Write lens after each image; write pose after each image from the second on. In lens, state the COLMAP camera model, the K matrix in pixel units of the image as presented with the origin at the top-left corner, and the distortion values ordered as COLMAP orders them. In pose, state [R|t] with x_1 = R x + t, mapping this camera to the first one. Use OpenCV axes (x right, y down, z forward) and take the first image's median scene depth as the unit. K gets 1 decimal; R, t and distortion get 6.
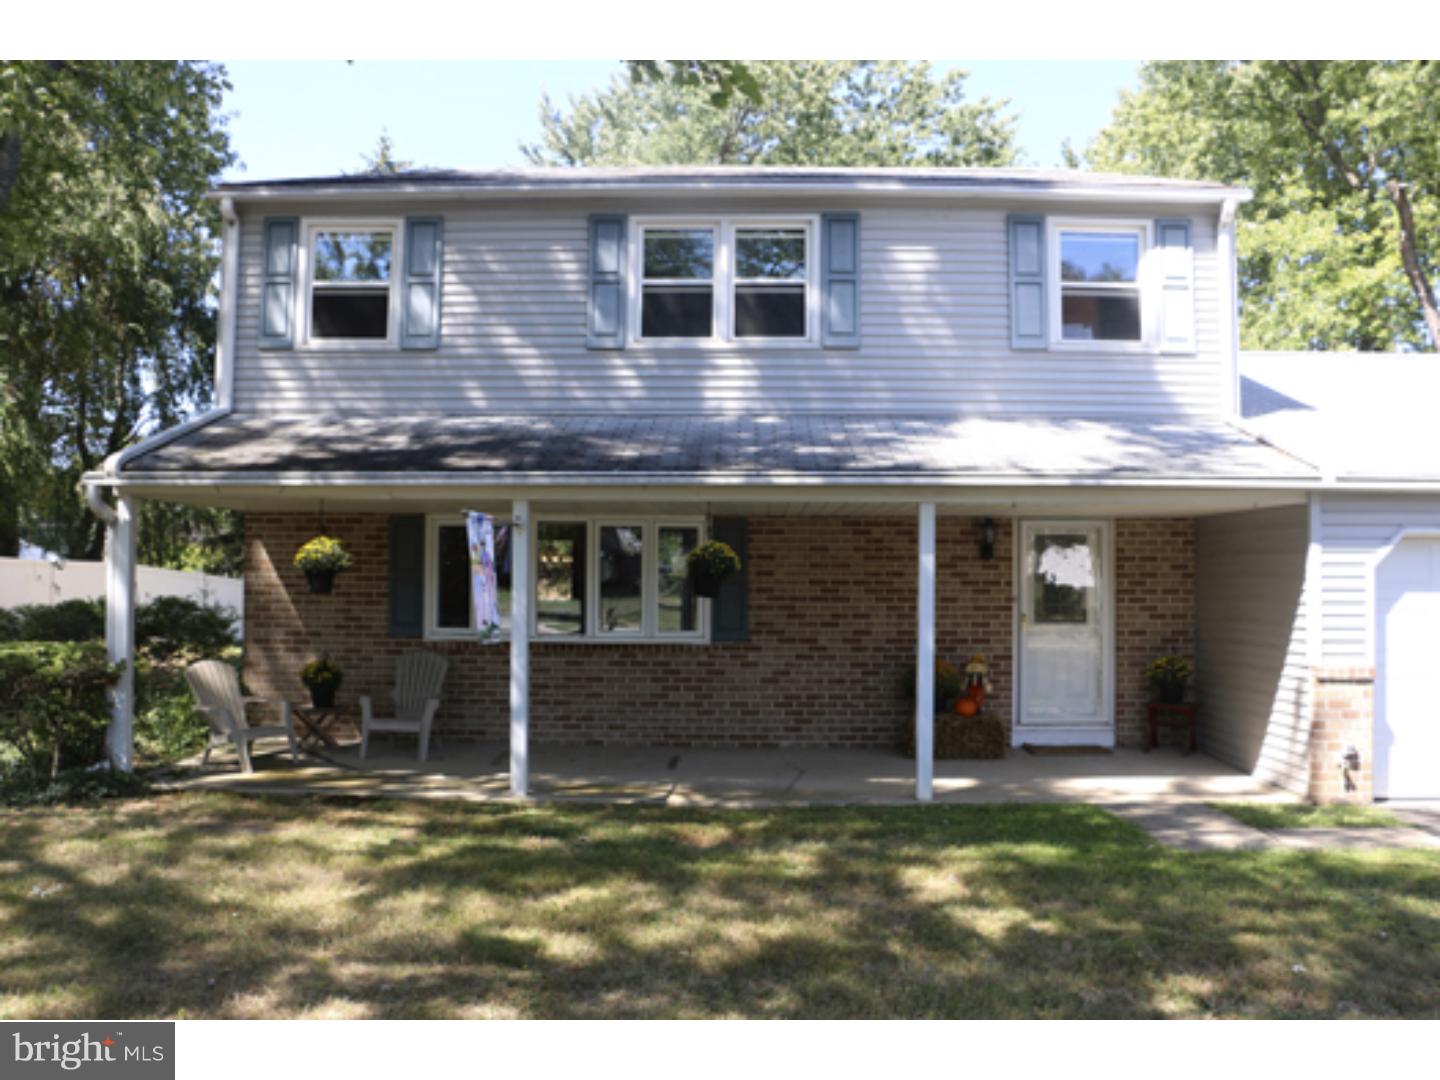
lens RADIAL K [[1143.9, 0, 719.9], [0, 1143.9, 547.5], [0, 0, 1]] dist [-0.091528, 0.011982]
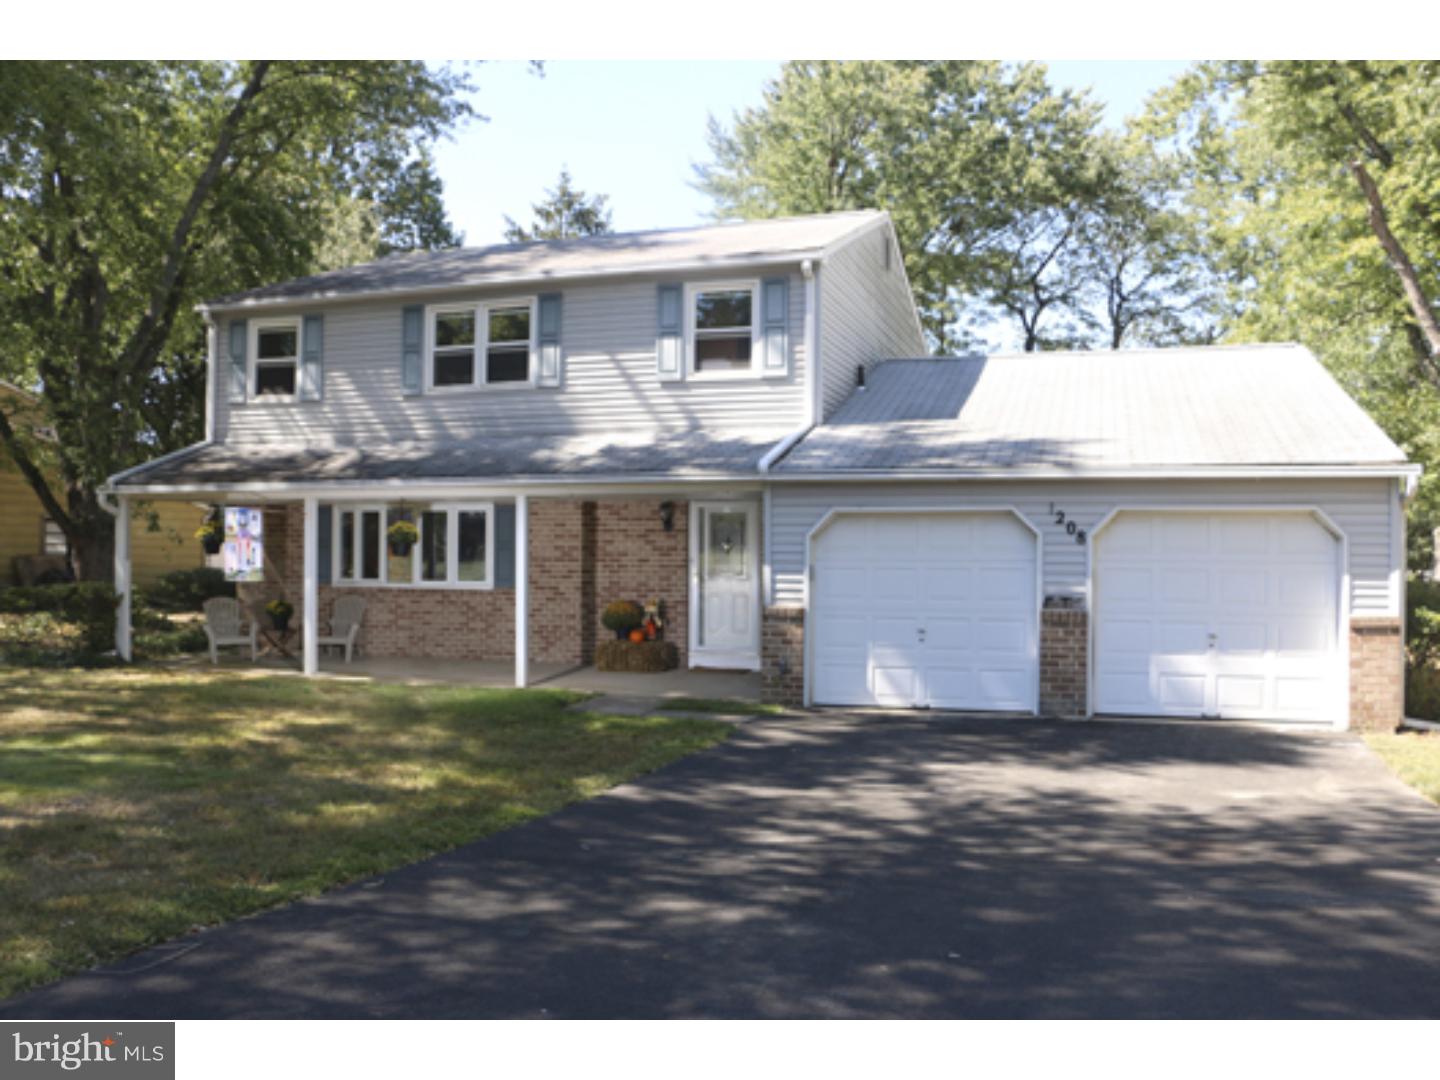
lens RADIAL K [[1143.9, 0, 720.6], [0, 1143.9, 536.2], [0, 0, 1]] dist [-0.091528, 0.011982]
pose [[0.955907, -0.004006, -0.293642, 0.706696], [0.009099, 0.999831, 0.015980, -0.005750], [0.293528, -0.017947, 0.955782, -0.319327]]
